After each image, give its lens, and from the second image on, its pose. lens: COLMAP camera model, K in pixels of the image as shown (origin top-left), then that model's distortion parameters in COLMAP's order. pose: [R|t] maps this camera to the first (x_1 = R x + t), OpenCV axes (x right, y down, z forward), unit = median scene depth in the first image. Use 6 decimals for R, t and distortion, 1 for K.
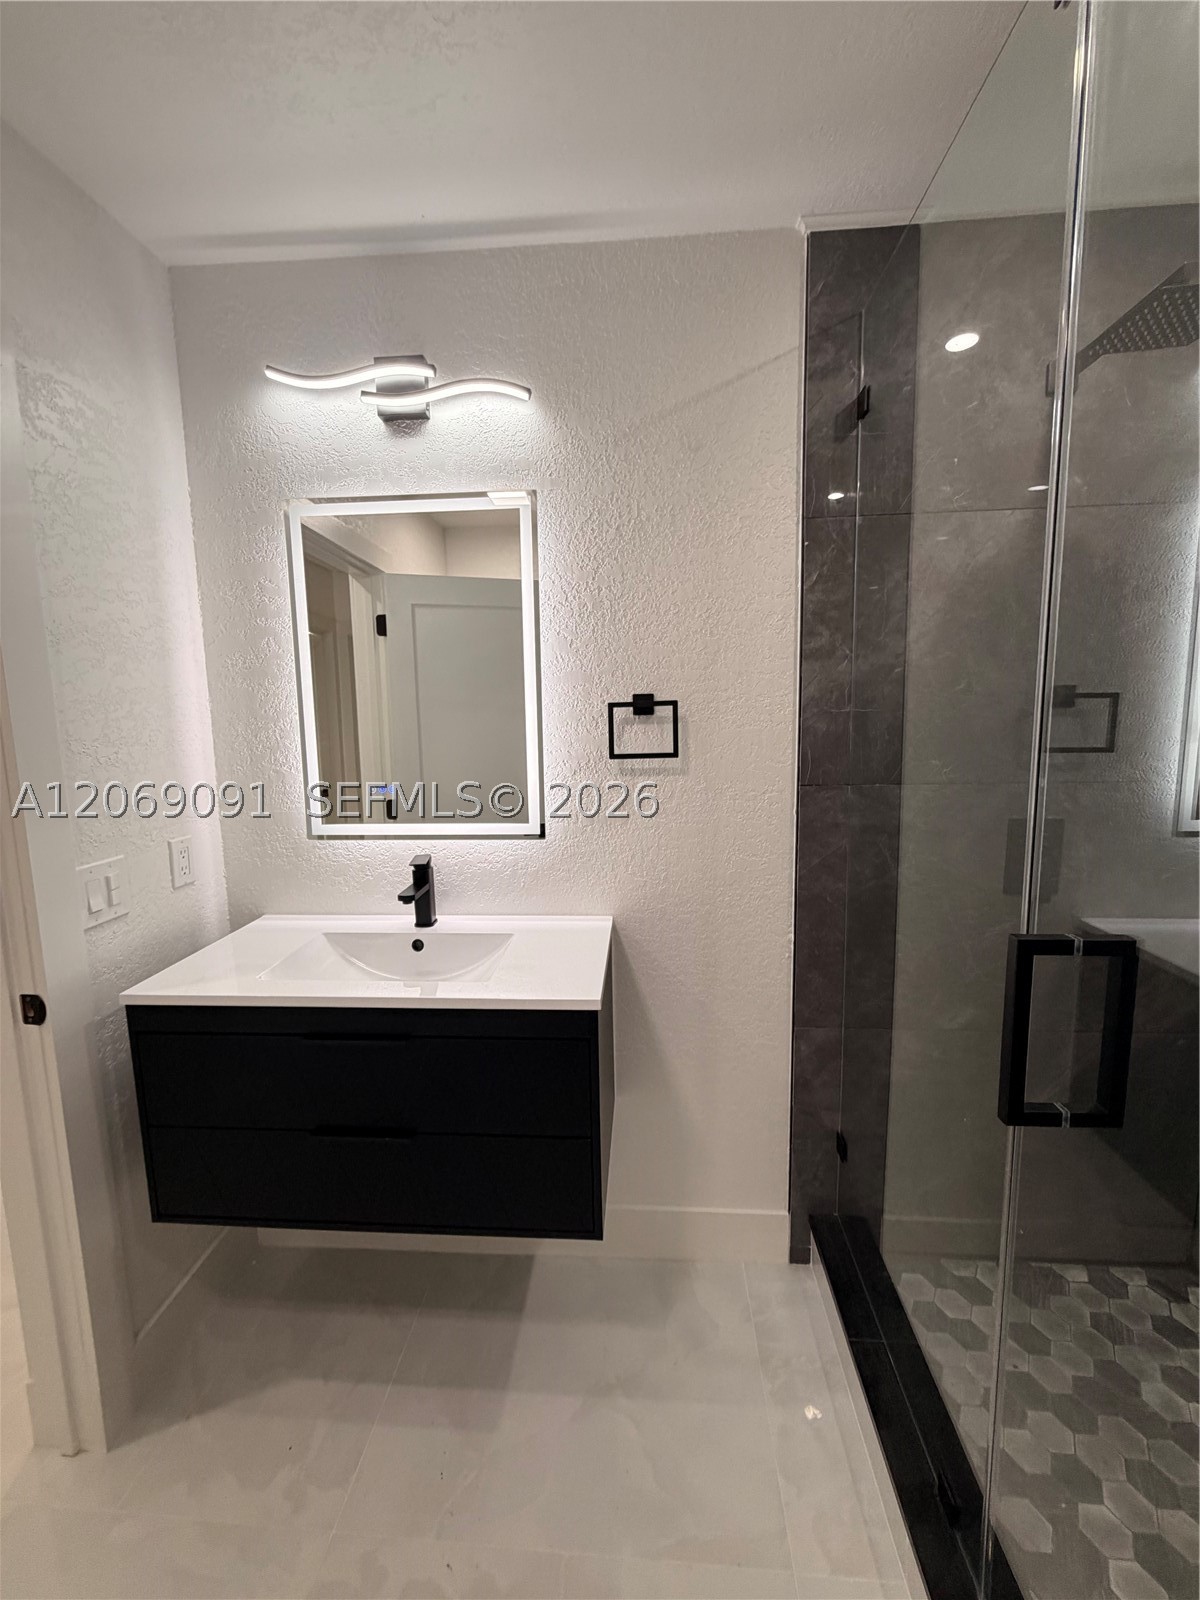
lens RADIAL K [[635.9, 0, 604.8], [0, 635.9, 796.3], [0, 0, 1]] dist [-0.000490, -0.000216]
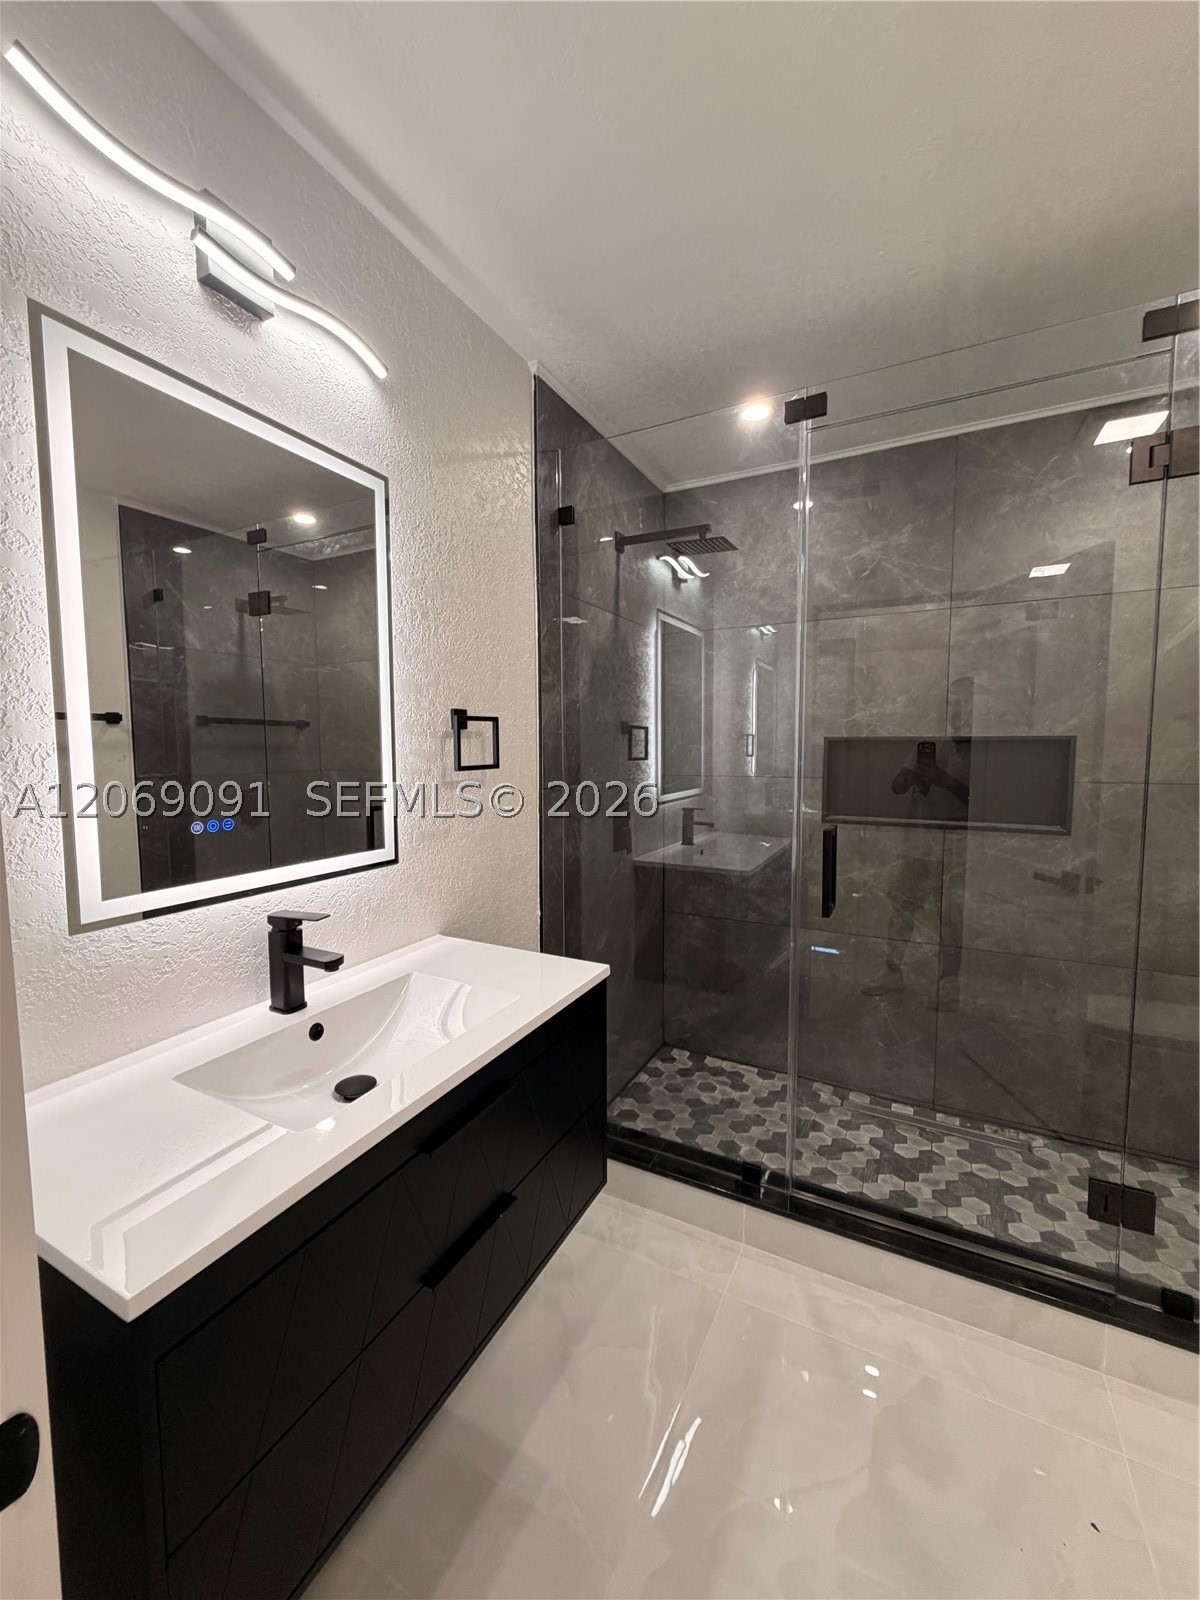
lens RADIAL K [[635.9, 0, 600.4], [0, 635.9, 795.6], [0, 0, 1]] dist [-0.000490, -0.000216]
pose [[0.397724, -0.053946, 0.915918, -0.821719], [0.108867, 0.993992, 0.011271, -0.006624], [-0.911023, 0.095230, 0.401208, 0.390044]]
